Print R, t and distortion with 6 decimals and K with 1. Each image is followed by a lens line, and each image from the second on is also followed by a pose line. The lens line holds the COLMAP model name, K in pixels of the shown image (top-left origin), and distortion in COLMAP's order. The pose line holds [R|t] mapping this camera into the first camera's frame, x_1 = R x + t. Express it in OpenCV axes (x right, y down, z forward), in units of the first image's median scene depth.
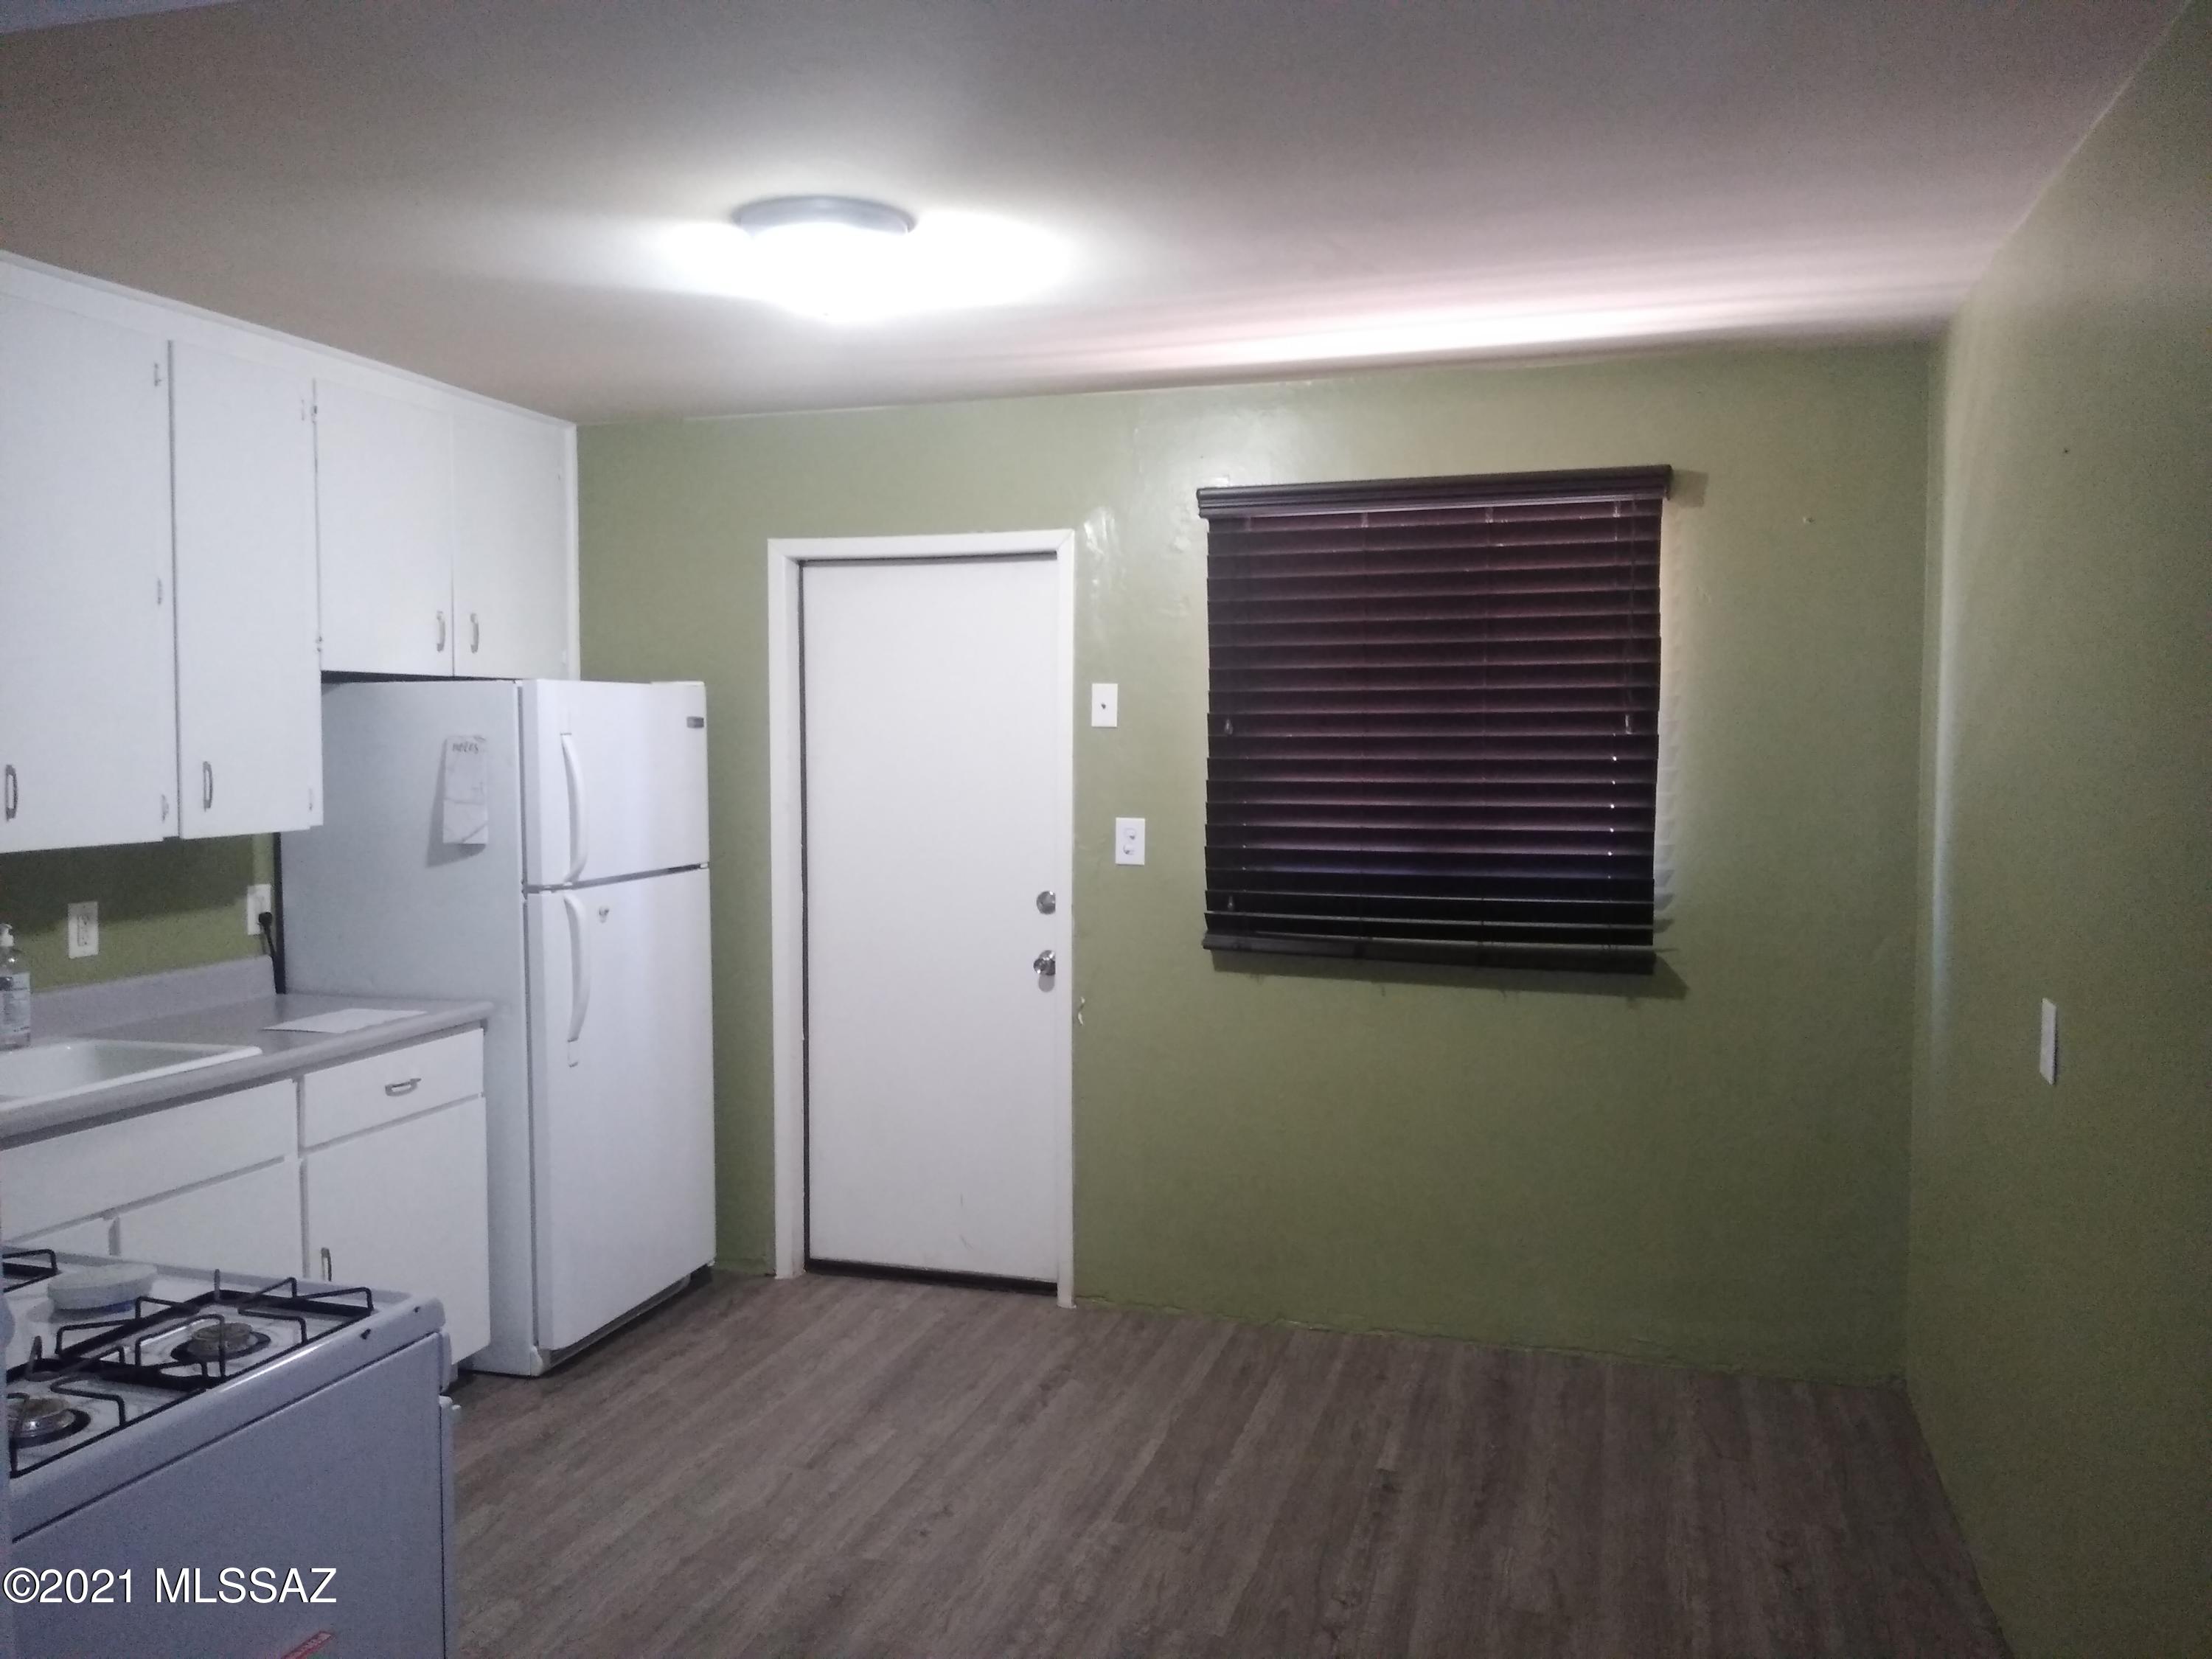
lens RADIAL K [[1711.1, 0, 1117.6], [0, 1711.1, 801.0], [0, 0, 1]] dist [0.072810, -0.101278]
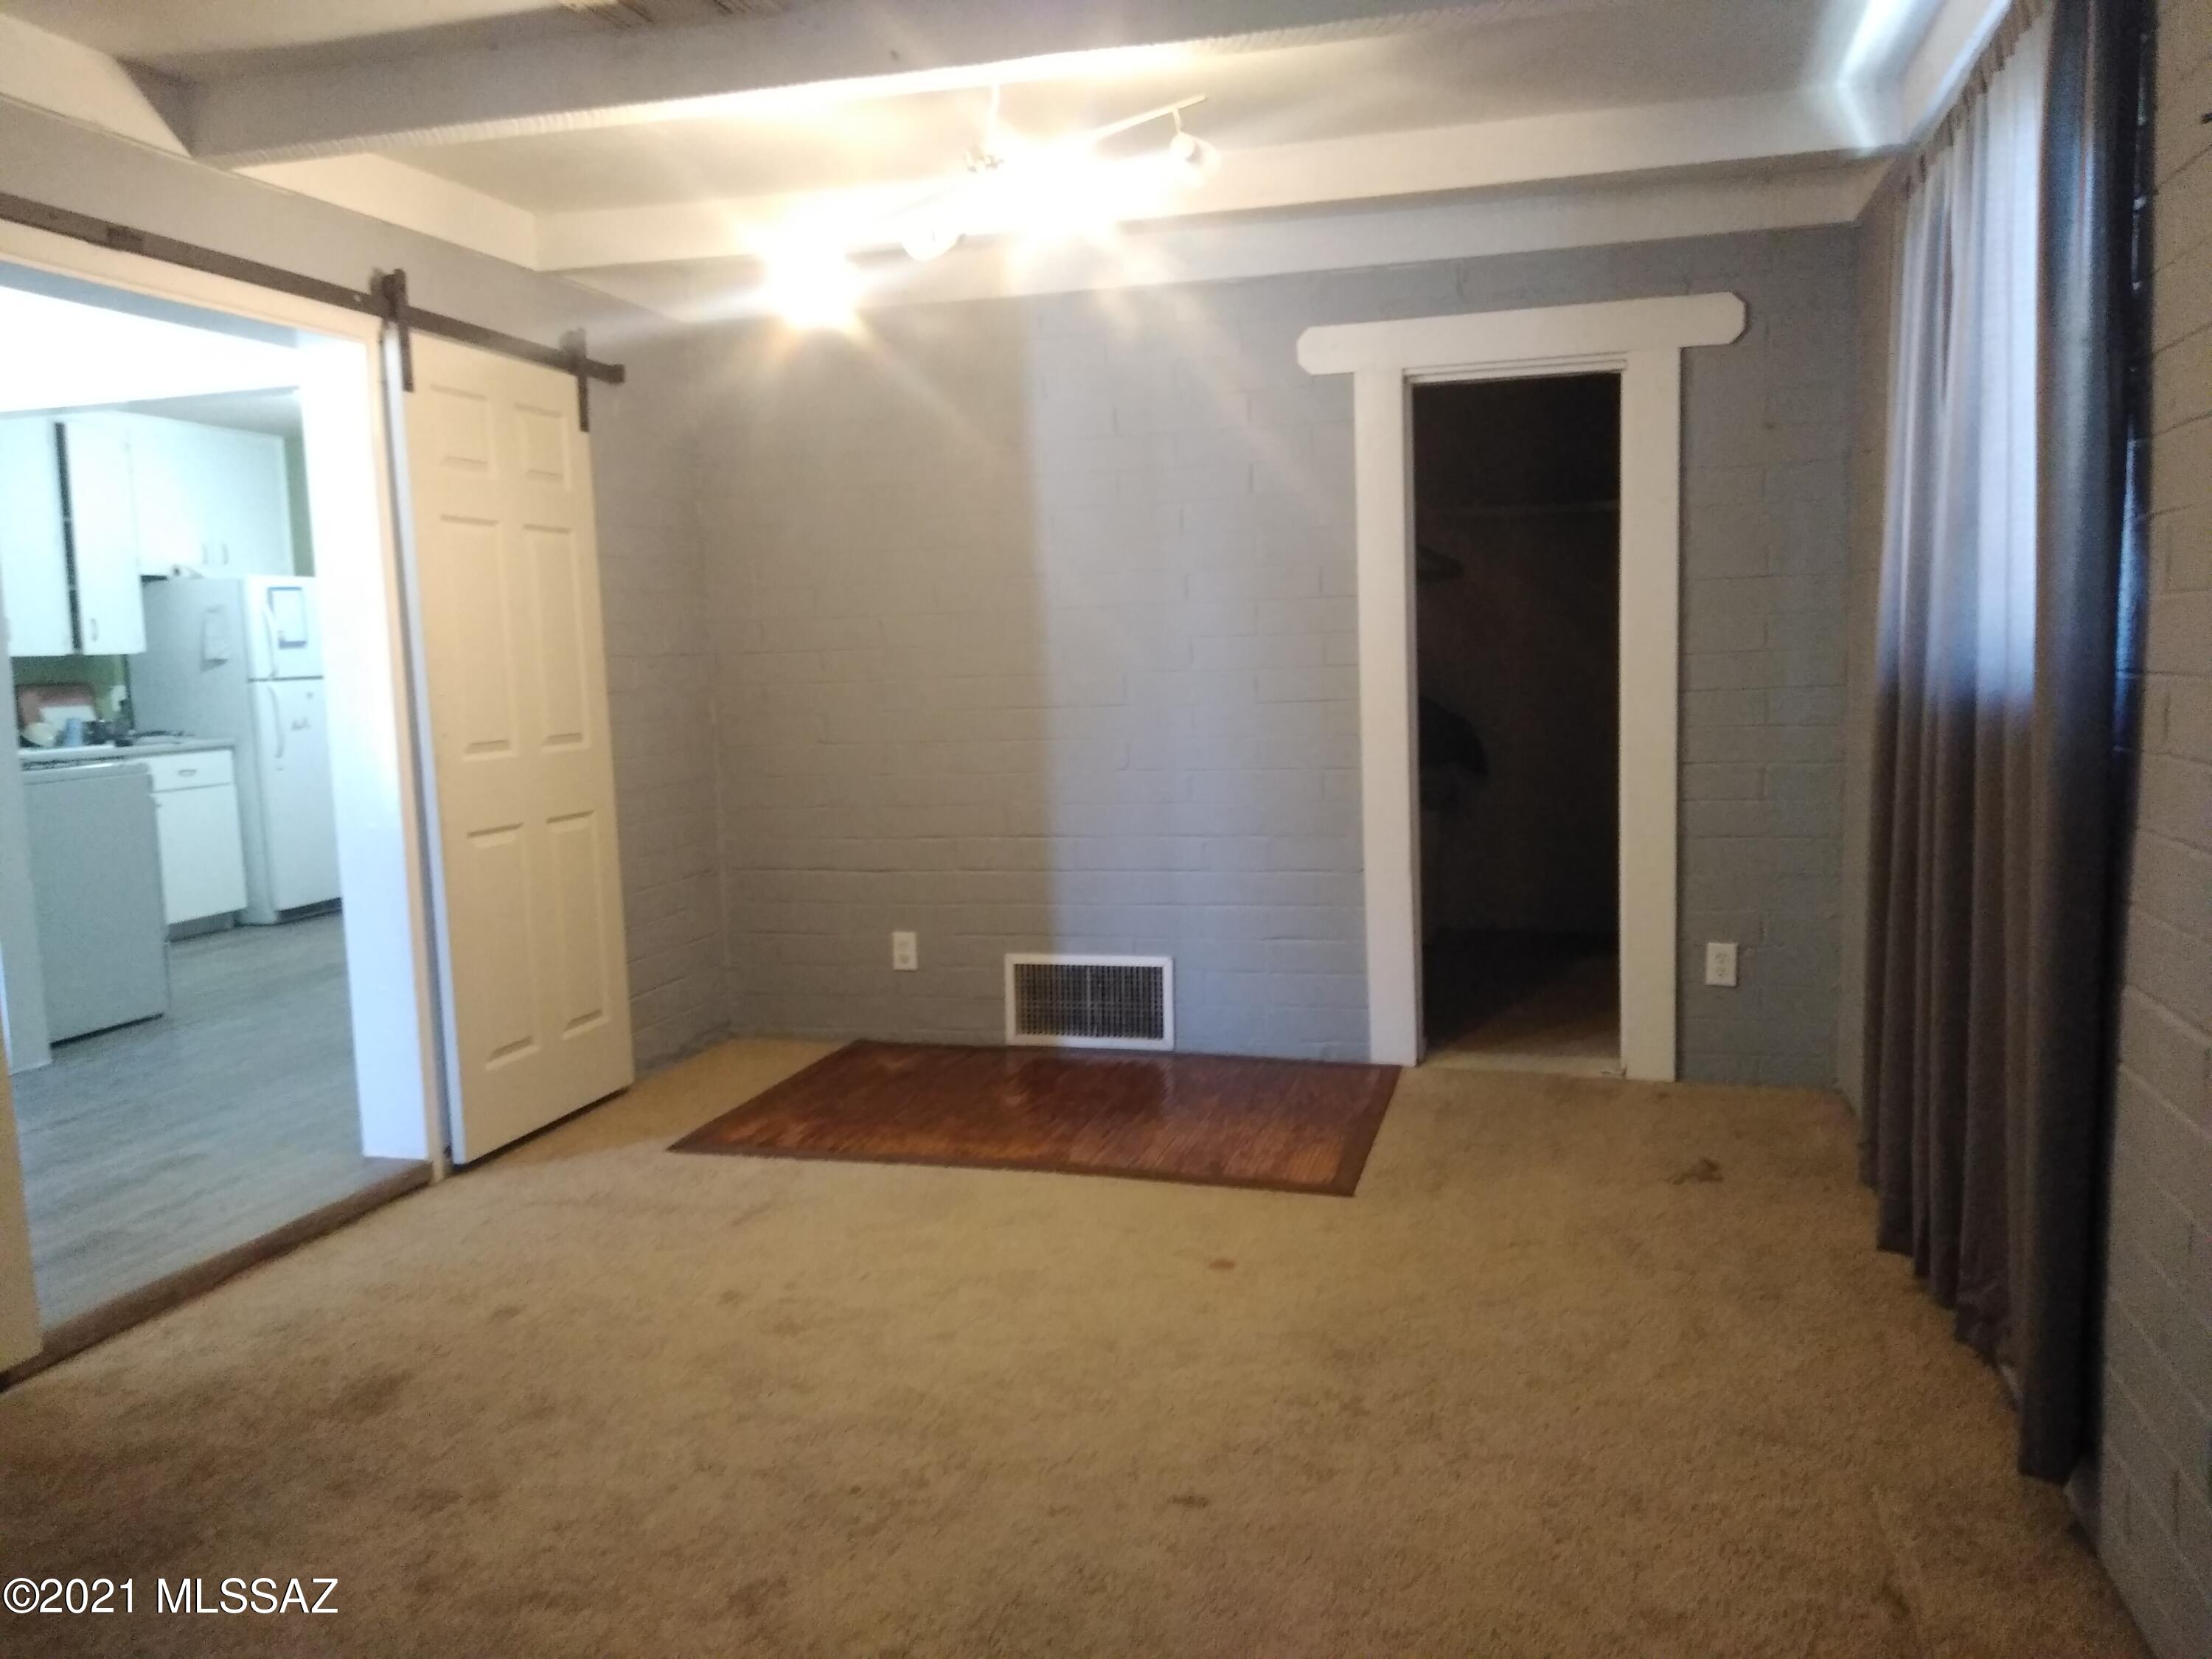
lens RADIAL K [[1711.1, 0, 1074.5], [0, 1711.1, 817.4], [0, 0, 1]] dist [0.072810, -0.101278]
pose [[0.999287, -0.037544, 0.003867, 0.596549], [0.037200, 0.997048, 0.067162, 0.109506], [-0.006377, -0.066971, 0.997735, -1.011646]]
